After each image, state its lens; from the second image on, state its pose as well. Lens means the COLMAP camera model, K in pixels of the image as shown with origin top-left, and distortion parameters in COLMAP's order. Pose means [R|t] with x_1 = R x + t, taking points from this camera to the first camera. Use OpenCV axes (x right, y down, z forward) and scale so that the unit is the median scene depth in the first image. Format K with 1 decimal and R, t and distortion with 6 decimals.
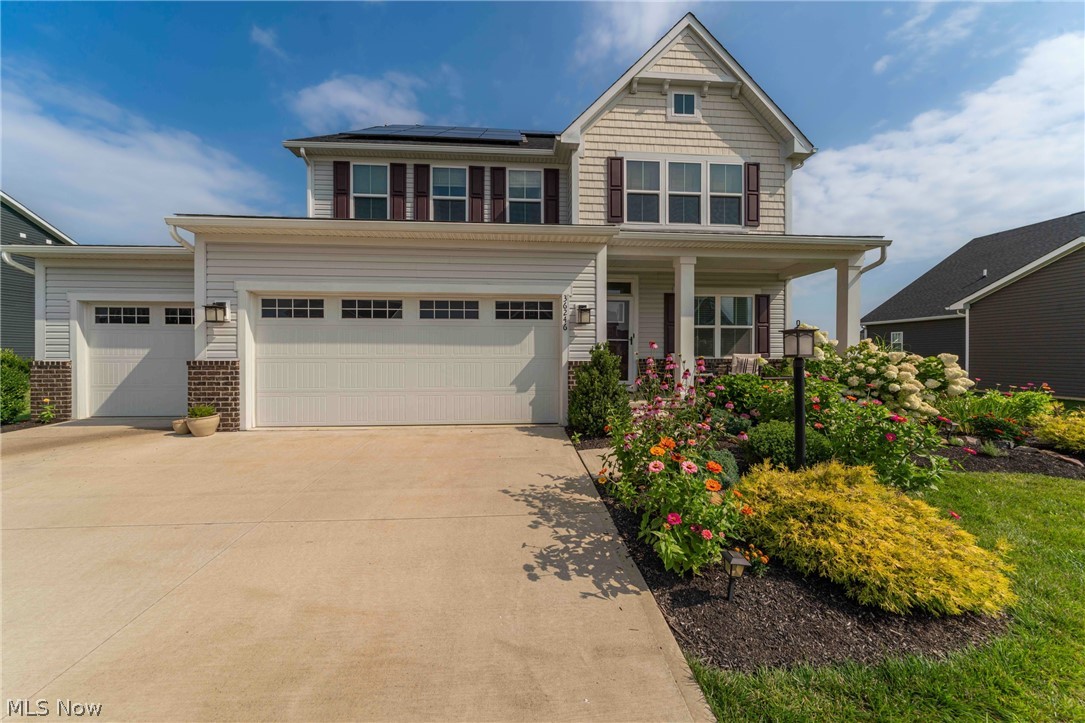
lens RADIAL K [[373.8, 0, 541.2], [0, 373.8, 352.6], [0, 0, 1]] dist [-0.001153, -0.000066]
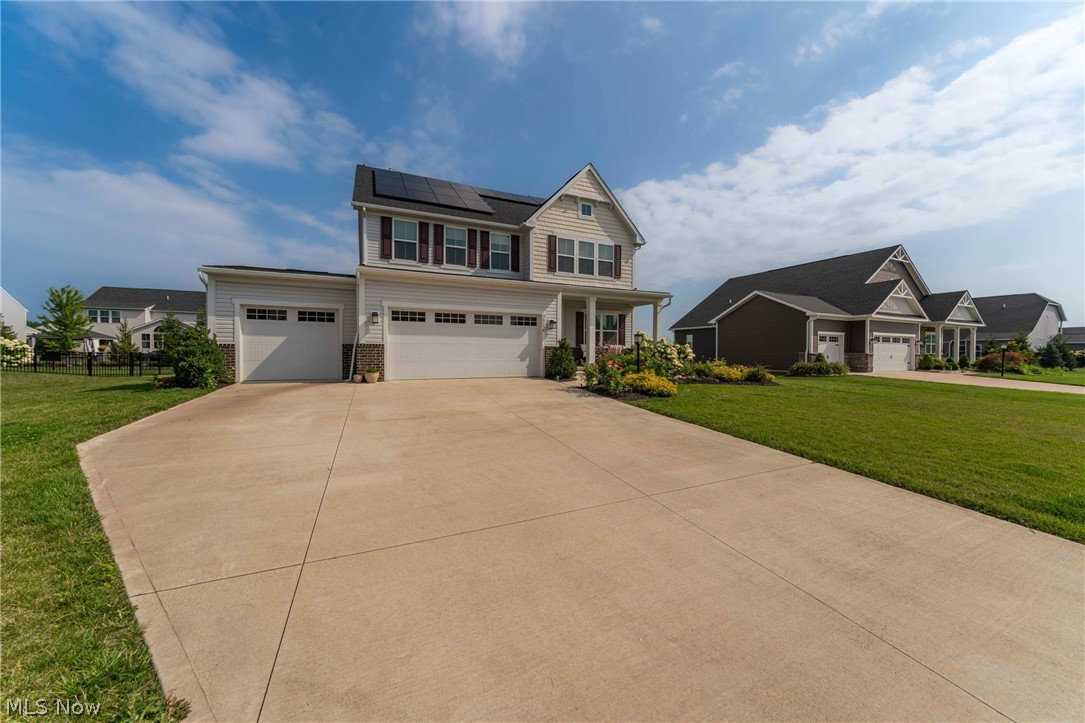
lens RADIAL K [[373.8, 0, 541.2], [0, 373.8, 352.6], [0, 0, 1]] dist [-0.001153, -0.000066]
pose [[0.937058, 0.003794, 0.349152, -0.514846], [-0.007087, 0.999942, 0.008155, 0.031604], [-0.349101, -0.010116, 0.937031, -0.726450]]
